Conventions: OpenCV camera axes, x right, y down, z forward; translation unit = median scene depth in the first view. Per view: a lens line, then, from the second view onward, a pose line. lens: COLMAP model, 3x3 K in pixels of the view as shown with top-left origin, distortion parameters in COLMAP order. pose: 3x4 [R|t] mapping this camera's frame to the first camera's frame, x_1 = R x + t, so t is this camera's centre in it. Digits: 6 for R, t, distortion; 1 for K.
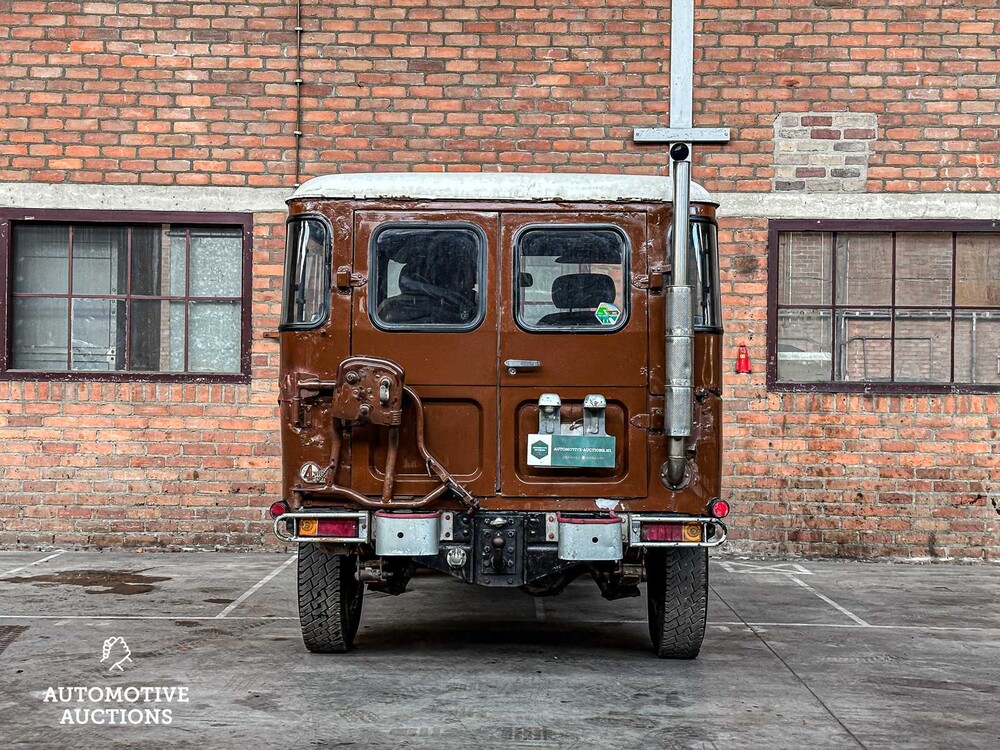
lens RADIAL K [[1374.1, 0, 496.4], [0, 1374.1, 376.0], [0, 0, 1]] dist [0.202943, -0.420271]
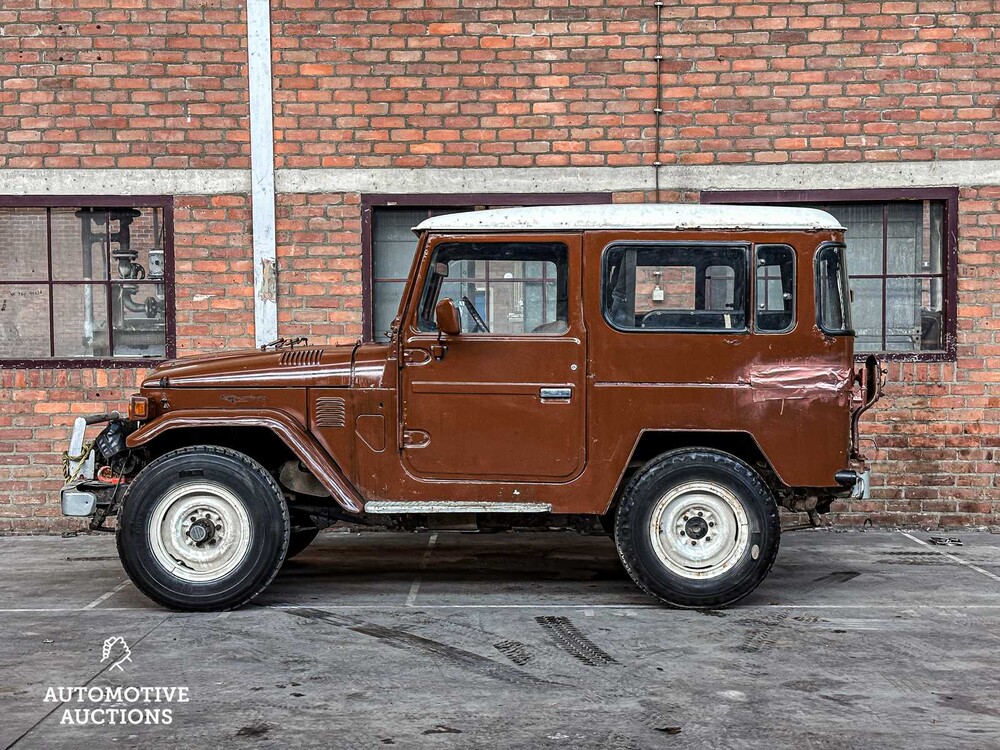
lens RADIAL K [[1373.7, 0, 499.4], [0, 1373.7, 384.2], [0, 0, 1]] dist [0.202903, -0.418558]
pose [[0.999789, -0.019601, 0.006133, -0.266451], [0.019319, 0.998887, 0.043022, -0.024424], [-0.006969, -0.042894, 0.999055, 0.001615]]
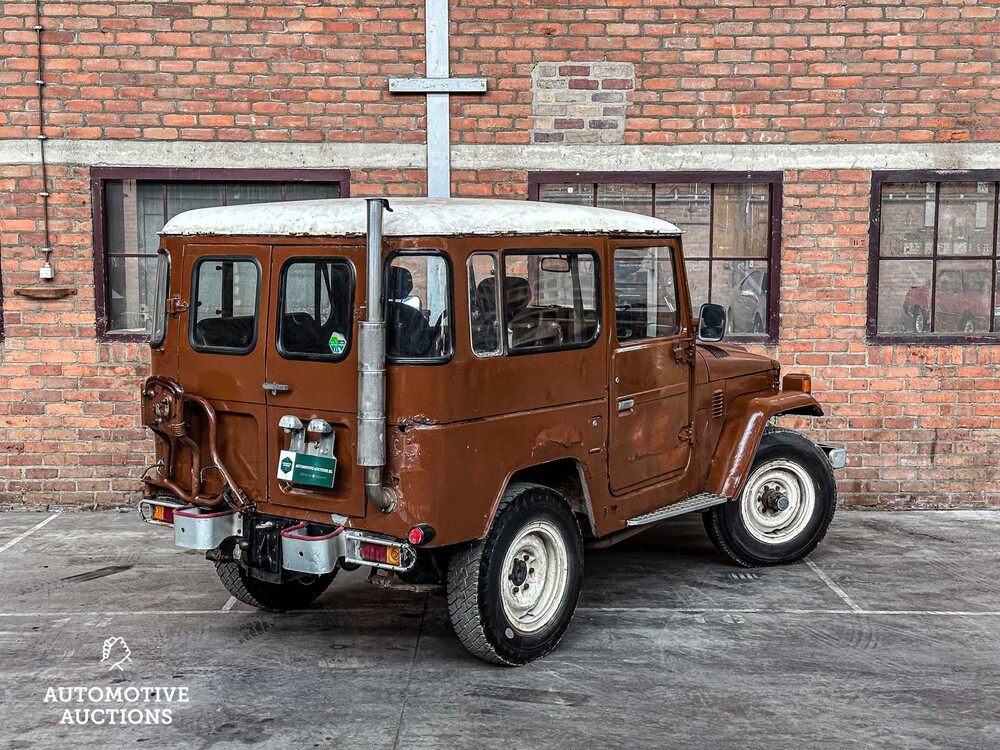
lens RADIAL K [[1378.4, 0, 508.1], [0, 1378.4, 377.4], [0, 0, 1]] dist [0.206331, -0.444729]
pose [[0.999682, -0.012715, 0.021771, 0.158029], [0.010315, 0.994202, 0.107029, -0.072686], [-0.023006, -0.106770, 0.994018, -0.001445]]
